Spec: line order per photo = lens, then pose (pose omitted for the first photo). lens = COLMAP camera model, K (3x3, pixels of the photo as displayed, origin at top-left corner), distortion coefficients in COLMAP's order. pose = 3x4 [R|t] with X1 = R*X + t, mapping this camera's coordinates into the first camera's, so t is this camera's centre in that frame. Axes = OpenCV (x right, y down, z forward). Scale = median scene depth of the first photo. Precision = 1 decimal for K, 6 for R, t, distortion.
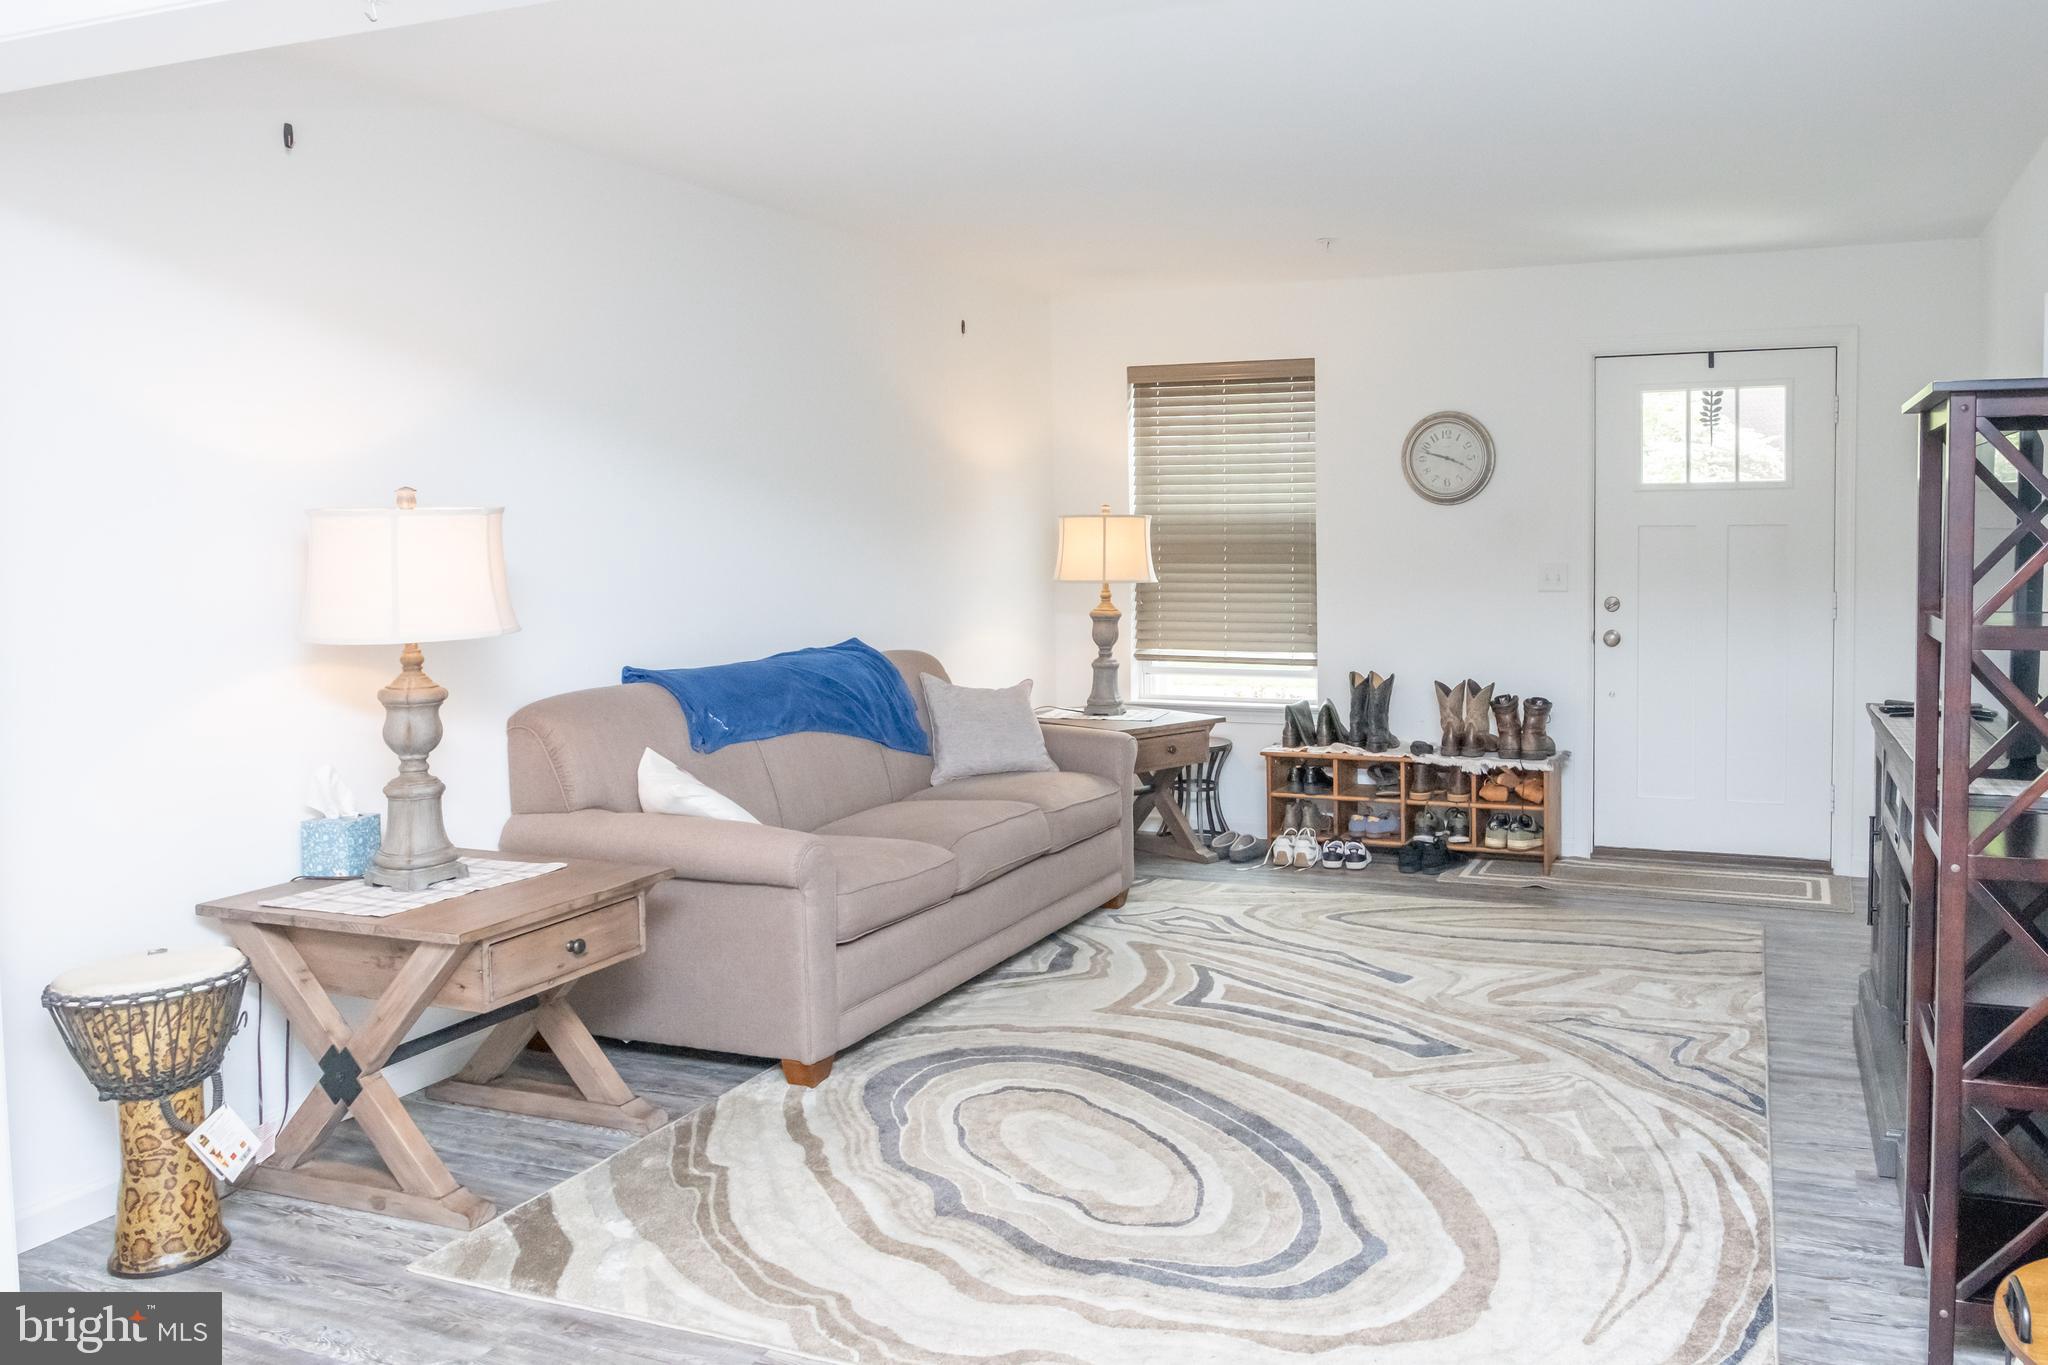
lens RADIAL K [[1601.4, 0, 1024.0], [0, 1601.4, 642.1], [0, 0, 1]] dist [-0.021065, -0.001184]
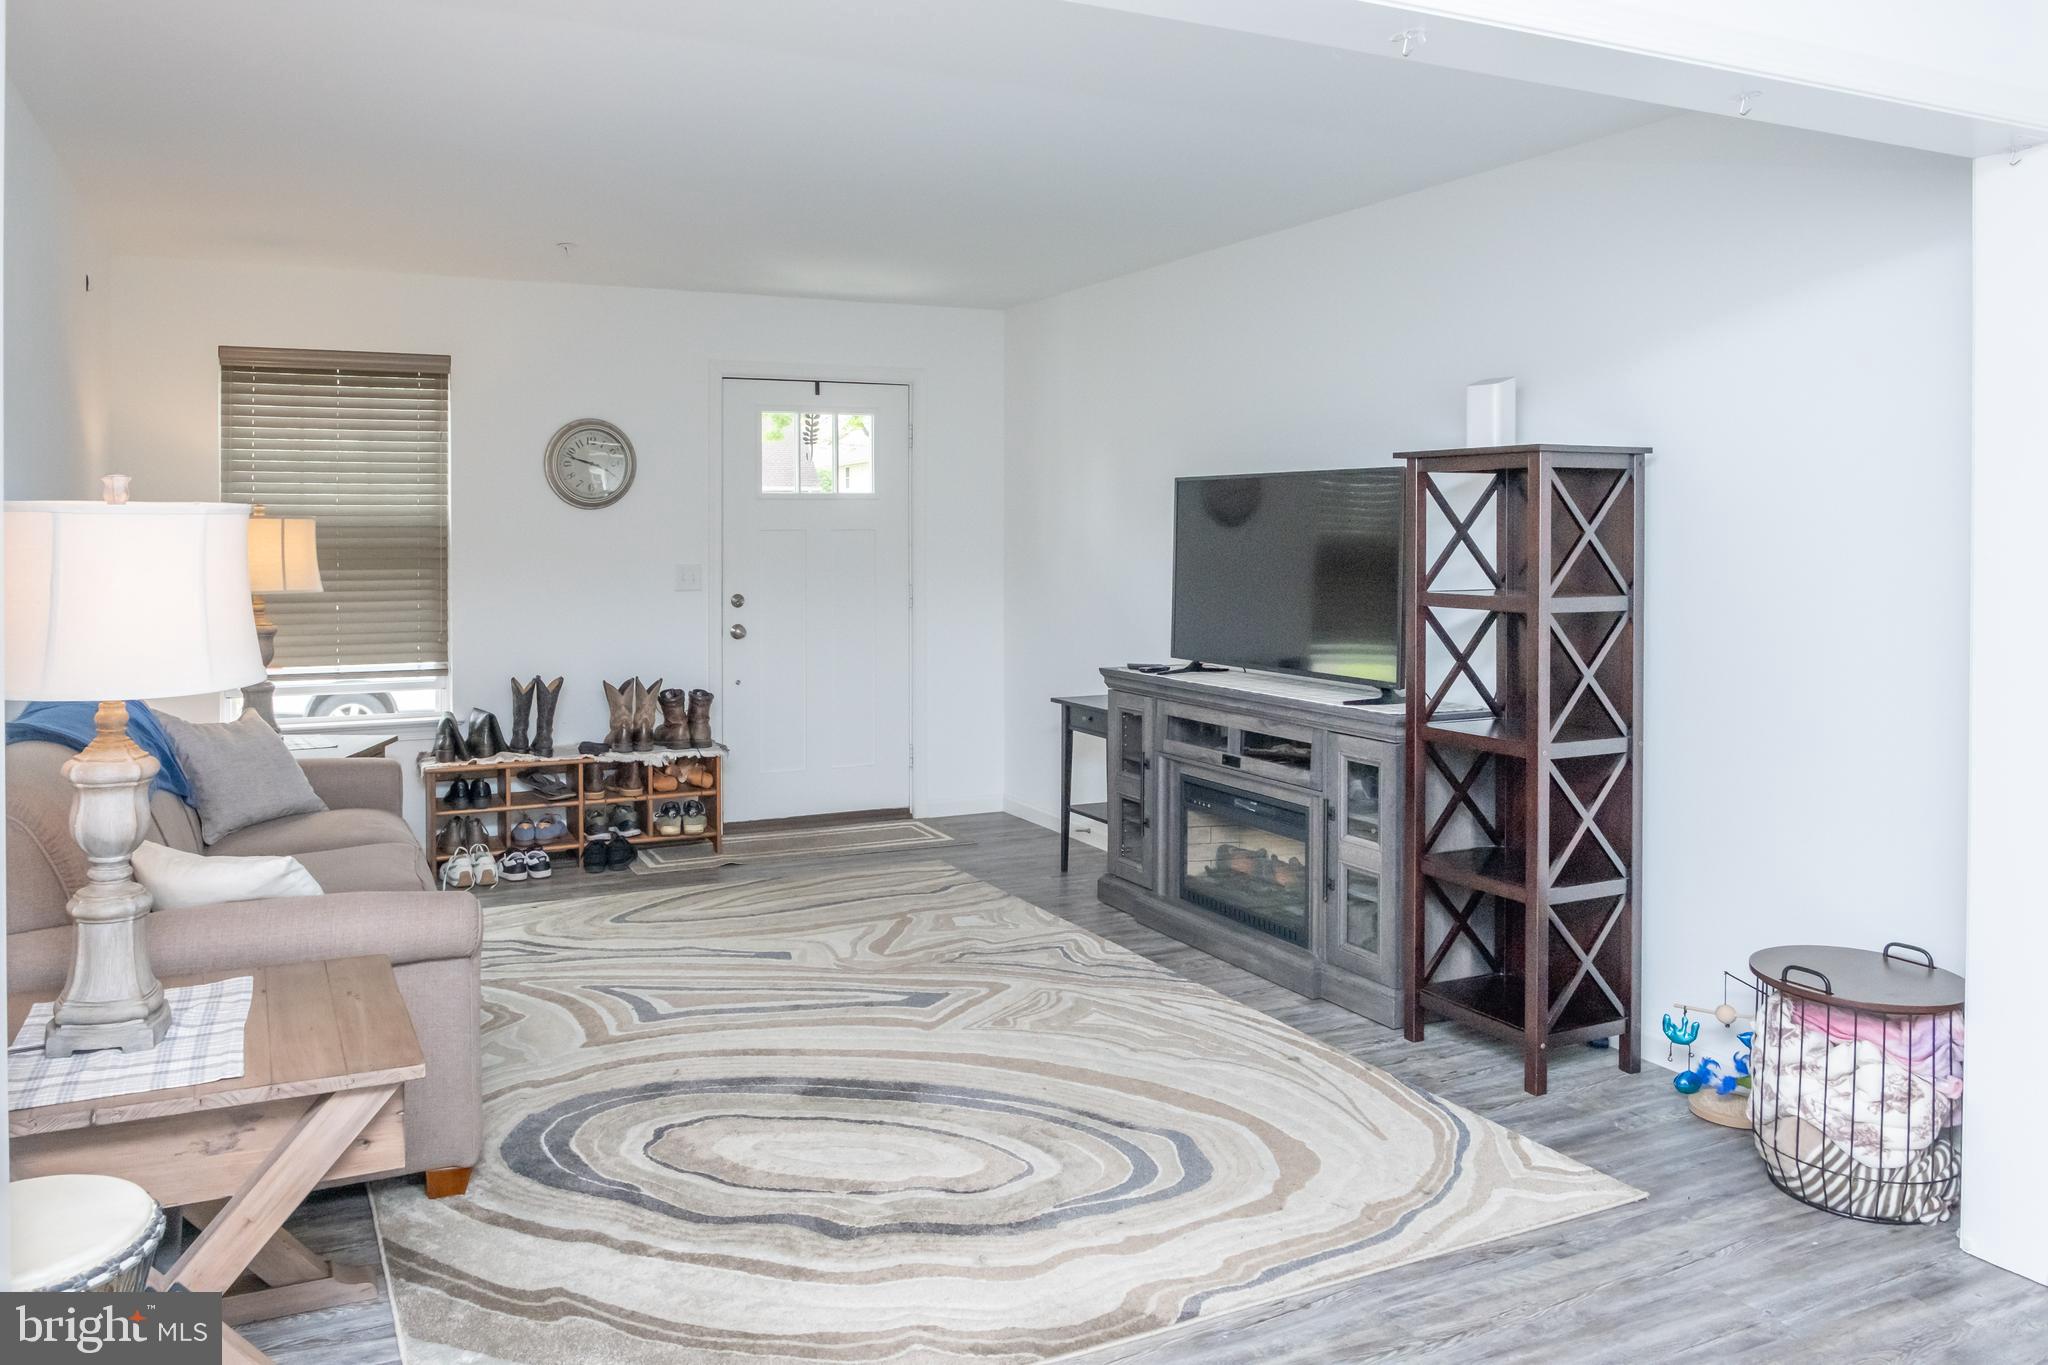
lens RADIAL K [[1590.7, 0, 1029.7], [0, 1590.7, 562.2], [0, 0, 1]] dist [-0.001894, 0.001153]
pose [[0.663946, -0.012473, 0.747676, -0.327042], [0.050302, 0.998341, -0.028015, -0.009448], [-0.746087, 0.056210, 0.663472, 0.117970]]
